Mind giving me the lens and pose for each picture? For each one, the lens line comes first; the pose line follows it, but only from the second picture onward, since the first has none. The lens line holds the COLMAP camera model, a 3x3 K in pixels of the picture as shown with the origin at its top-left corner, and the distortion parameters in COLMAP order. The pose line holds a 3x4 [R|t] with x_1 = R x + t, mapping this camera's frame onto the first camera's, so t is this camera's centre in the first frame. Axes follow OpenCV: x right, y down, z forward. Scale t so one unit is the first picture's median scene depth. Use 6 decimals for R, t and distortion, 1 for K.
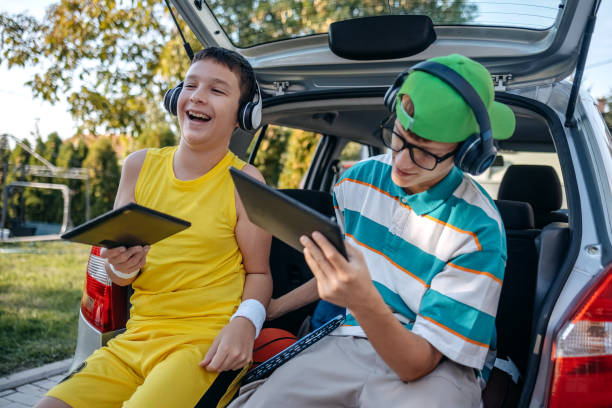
lens RADIAL K [[604.7, 0, 308.4], [0, 604.7, 207.6], [0, 0, 1]] dist [0.018047, 0.000000]
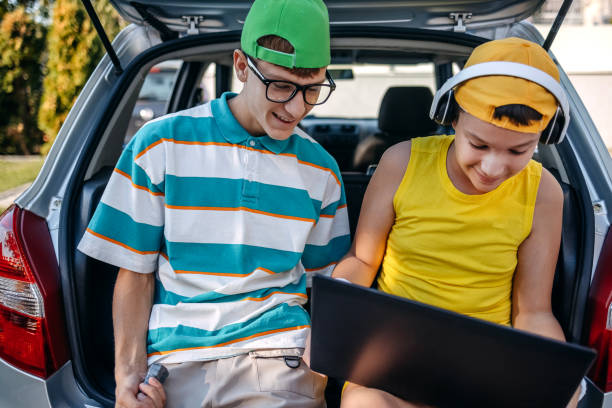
lens RADIAL K [[604.7, 0, 302.7], [0, 604.7, 204.4], [0, 0, 1]] dist [0.018047, 0.000000]
pose [[0.922398, -0.134055, 0.362230, -0.068175], [0.066557, 0.978974, 0.192819, -0.031554], [-0.380463, -0.153747, 0.911927, 0.050810]]
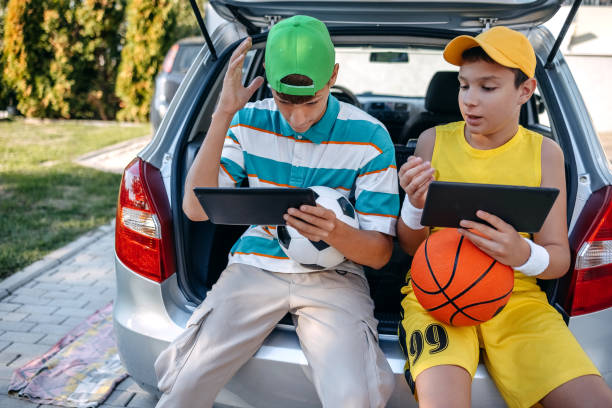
lens RADIAL K [[604.7, 0, 305.3], [0, 604.7, 203.7], [0, 0, 1]] dist [0.018047, 0.000000]
pose [[0.956453, -0.104022, 0.272721, -0.087950], [0.040350, 0.972491, 0.229419, -0.038227], [-0.289084, -0.208424, 0.934339, -0.008885]]
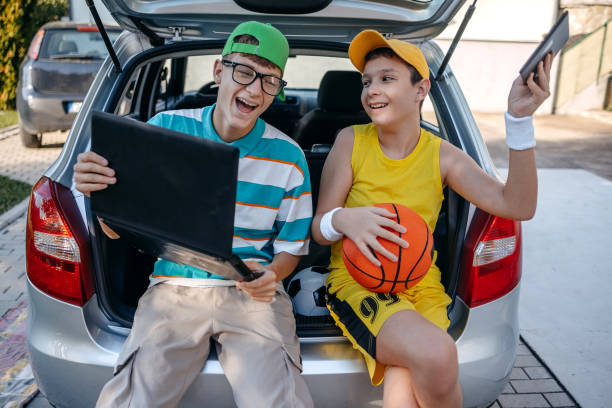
lens RADIAL K [[604.7, 0, 303.2], [0, 604.7, 204.7], [0, 0, 1]] dist [0.018047, 0.000000]
pose [[0.876962, -0.161741, 0.452522, -0.106561], [0.035565, 0.960920, 0.274531, -0.055893], [-0.479241, -0.224659, 0.848443, -0.007970]]
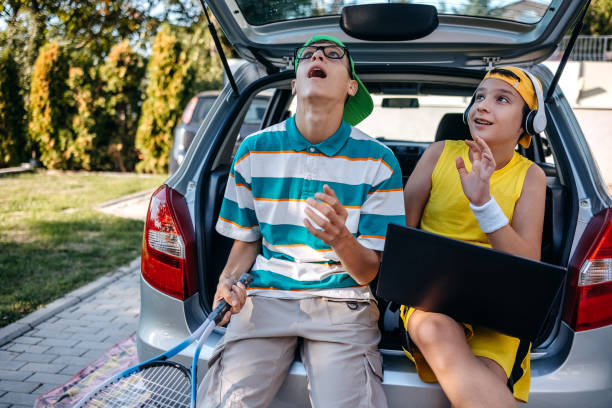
lens RADIAL K [[604.7, 0, 306.8], [0, 604.7, 206.1], [0, 0, 1]] dist [0.018047, 0.000000]
pose [[0.962004, -0.078214, 0.261592, -0.094494], [0.041861, 0.989015, 0.141765, -0.027277], [-0.269807, -0.125428, 0.954710, -0.025930]]
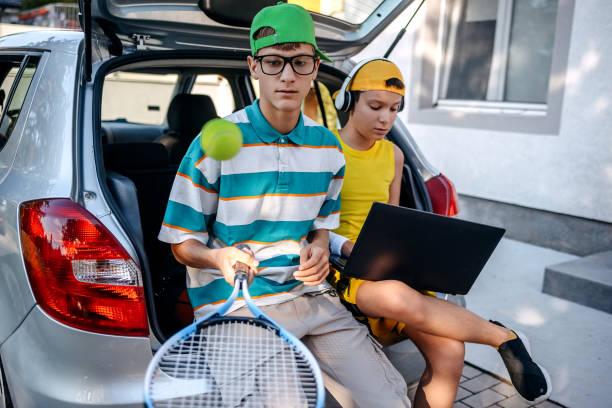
lens RADIAL K [[604.7, 0, 309.2], [0, 604.7, 199.1], [0, 0, 1]] dist [0.018047, 0.000000]
pose [[0.473001, -0.185129, 0.861393, -0.229118], [0.027743, 0.980320, 0.195455, -0.038734], [-0.880625, -0.068553, 0.468828, 0.088550]]
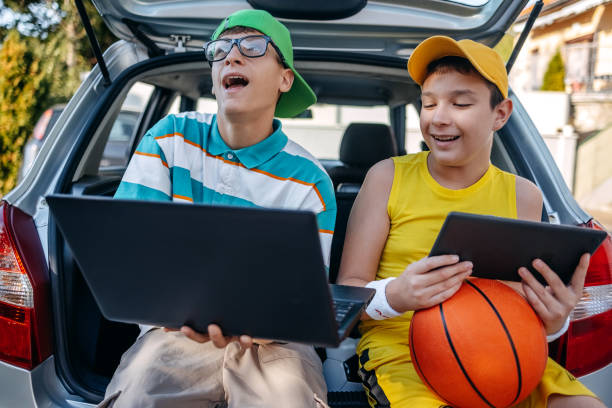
lens RADIAL K [[604.7, 0, 301.9], [0, 604.7, 206.4], [0, 0, 1]] dist [0.018047, 0.000000]
pose [[0.884336, -0.076260, 0.460581, -0.088460], [0.028903, 0.993619, 0.109022, -0.016638], [-0.465956, -0.083100, 0.880897, 0.043972]]
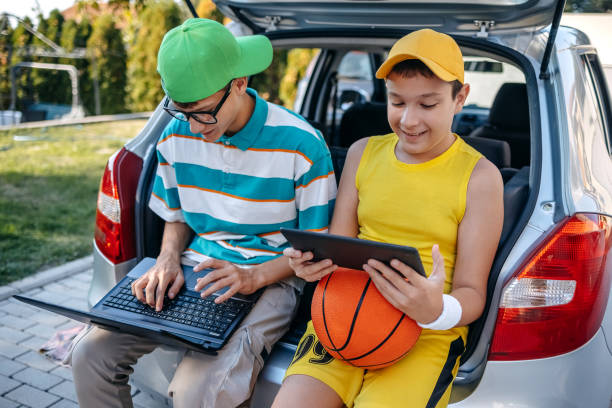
lens RADIAL K [[604.7, 0, 314.0], [0, 604.7, 203.1], [0, 0, 1]] dist [0.018047, 0.000000]
pose [[0.999919, -0.001478, -0.012638, 0.010558], [0.004051, 0.978526, 0.206082, -0.032015], [0.012062, -0.206117, 0.978453, -0.017308]]
